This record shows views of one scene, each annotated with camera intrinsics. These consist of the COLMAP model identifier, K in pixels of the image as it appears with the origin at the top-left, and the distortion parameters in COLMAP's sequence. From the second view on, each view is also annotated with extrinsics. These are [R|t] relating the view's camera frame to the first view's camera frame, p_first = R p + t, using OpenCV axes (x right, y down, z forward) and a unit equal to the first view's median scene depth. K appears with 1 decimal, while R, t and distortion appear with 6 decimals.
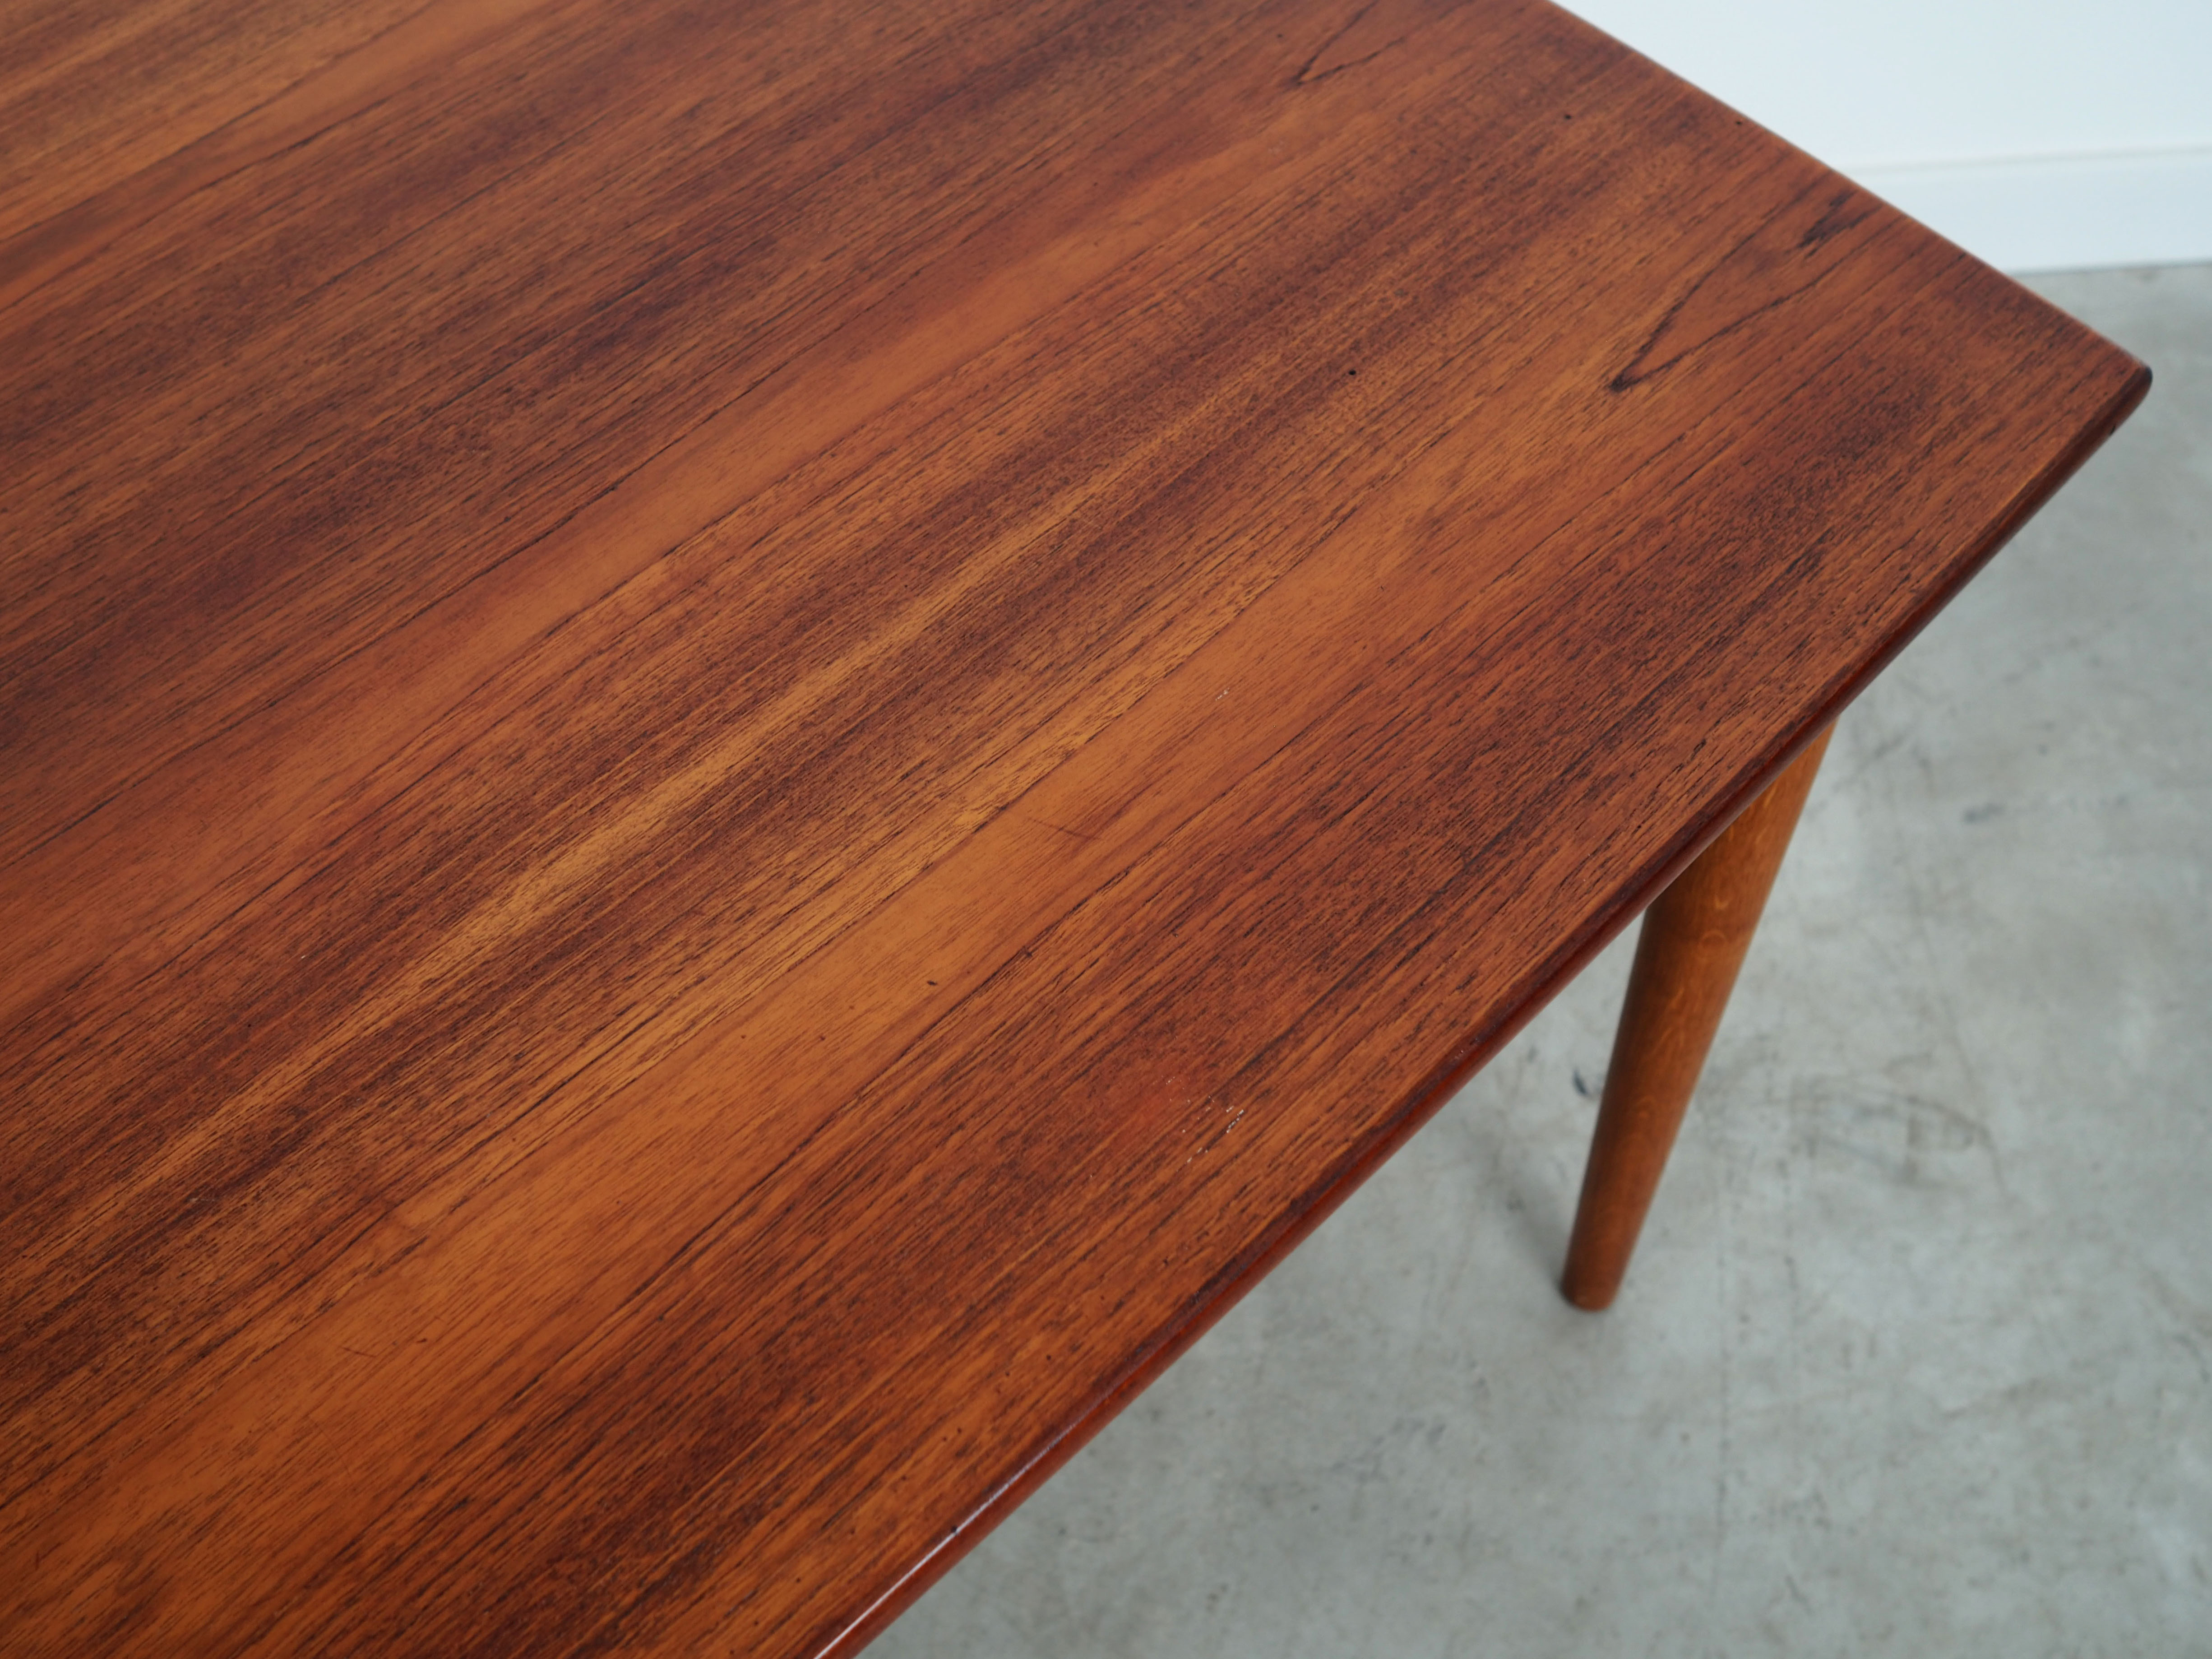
lens RADIAL K [[2324.9, 0, 1031.4], [0, 2324.9, 854.7], [0, 0, 1]] dist [-0.024142, 0.011450]
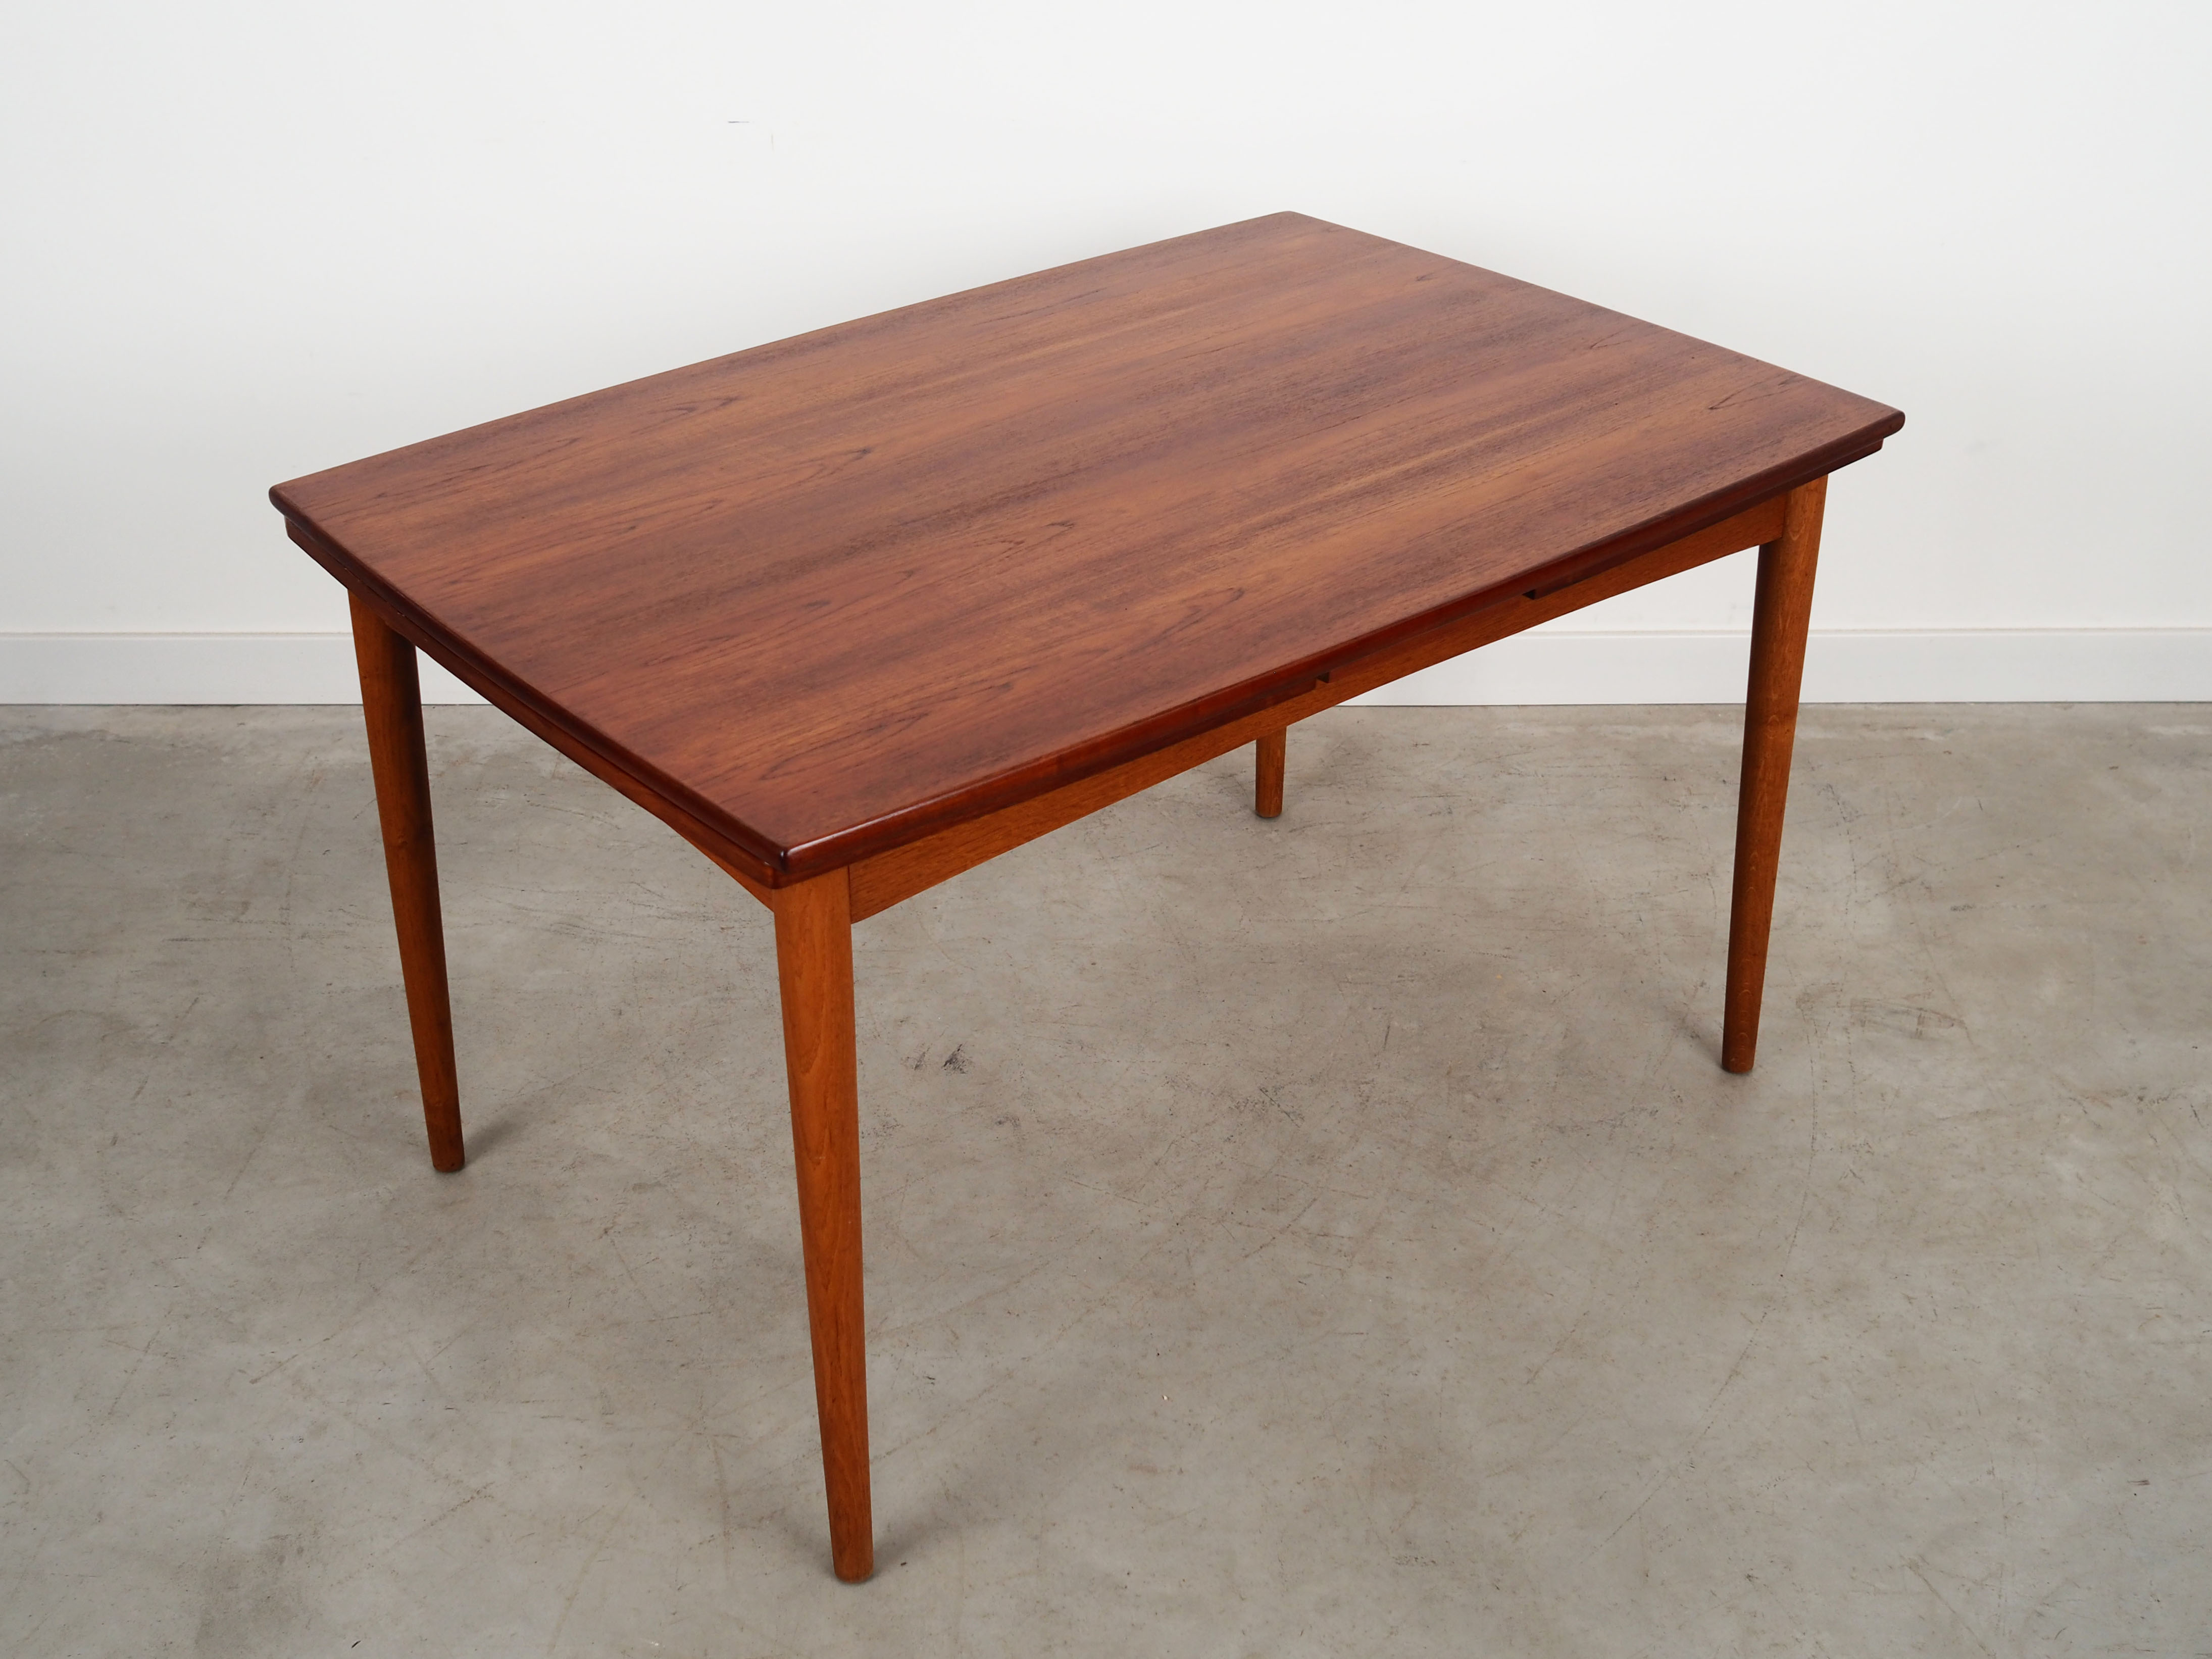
lens RADIAL K [[2639.1, 0, 1033.1], [0, 2639.1, 837.4], [0, 0, 1]] dist [-0.000702, 0.003669]
pose [[0.996768, 0.056598, -0.057016, -0.354209], [-0.075523, 0.902137, -0.424788, 1.675802], [0.027394, 0.427721, 0.903496, -1.685245]]
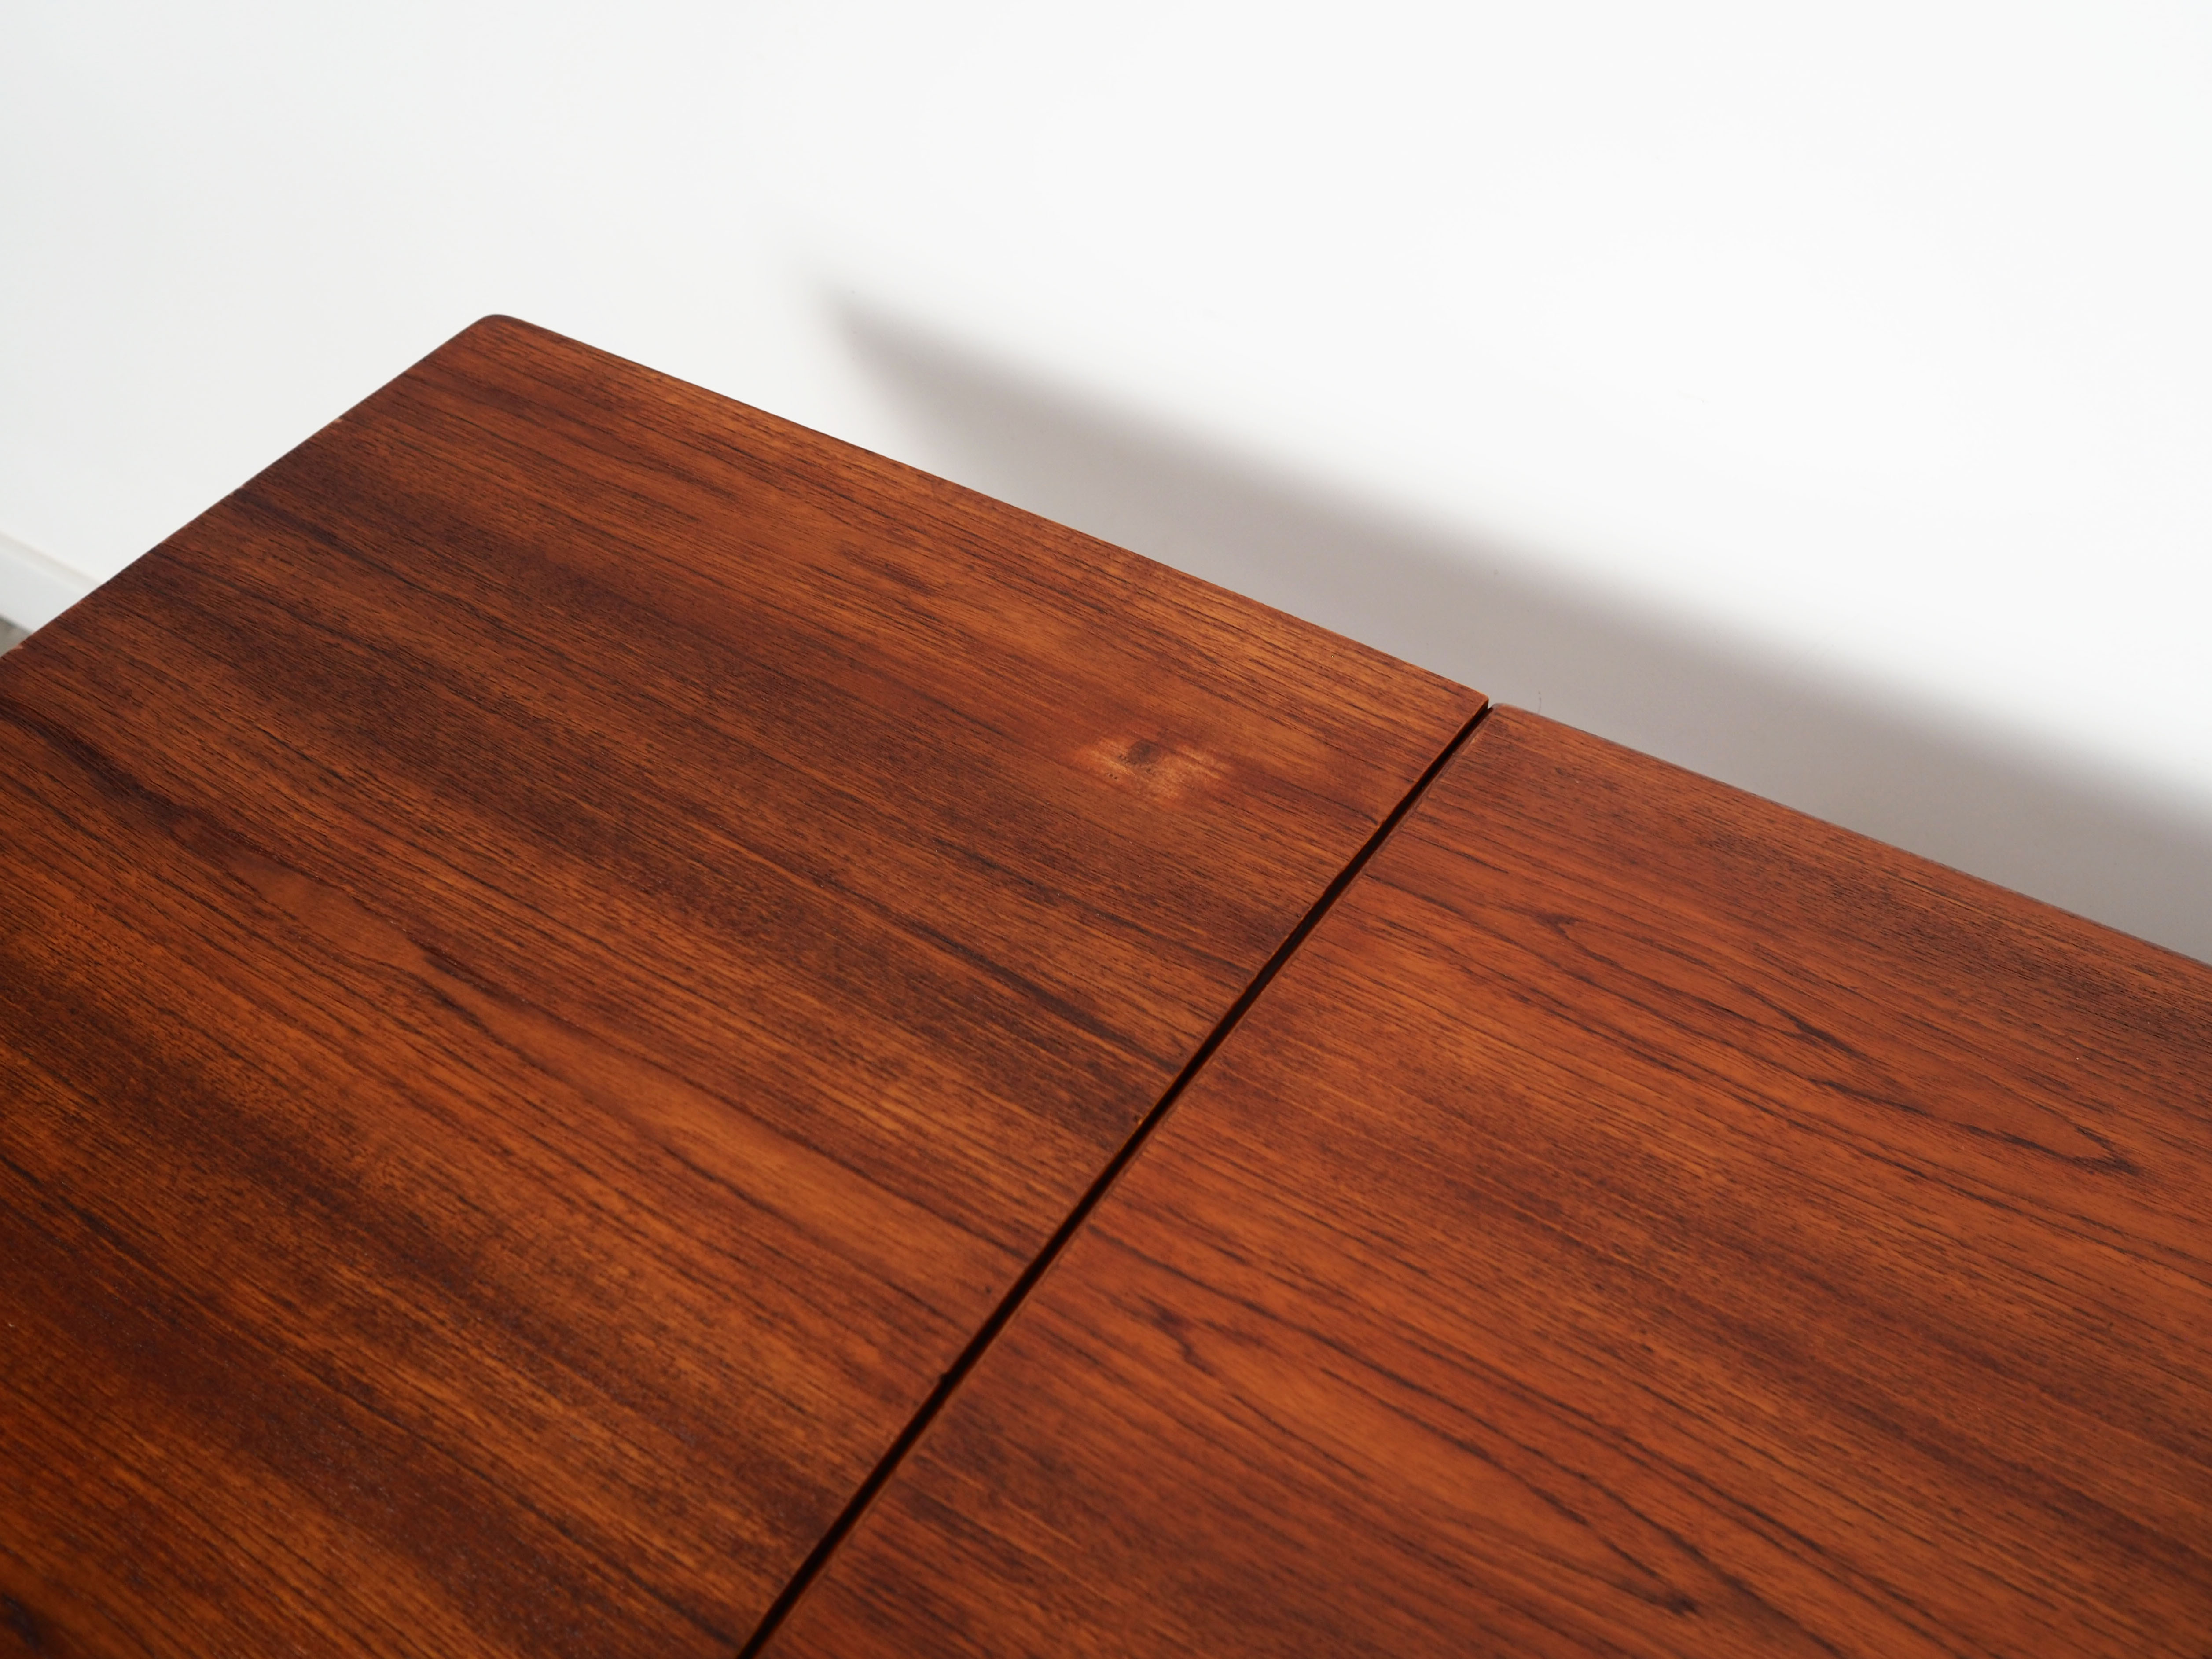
lens RADIAL K [[2256.9, 0, 1106.0], [0, 2256.9, 829.5], [0, 0, 1]] dist [-0.006925, -0.004709]
pose [[0.262560, 0.748423, -0.609036, -0.748611], [-0.796845, 0.524125, 0.300552, -0.067258], [0.544151, 0.406395, 0.733991, -0.037311]]
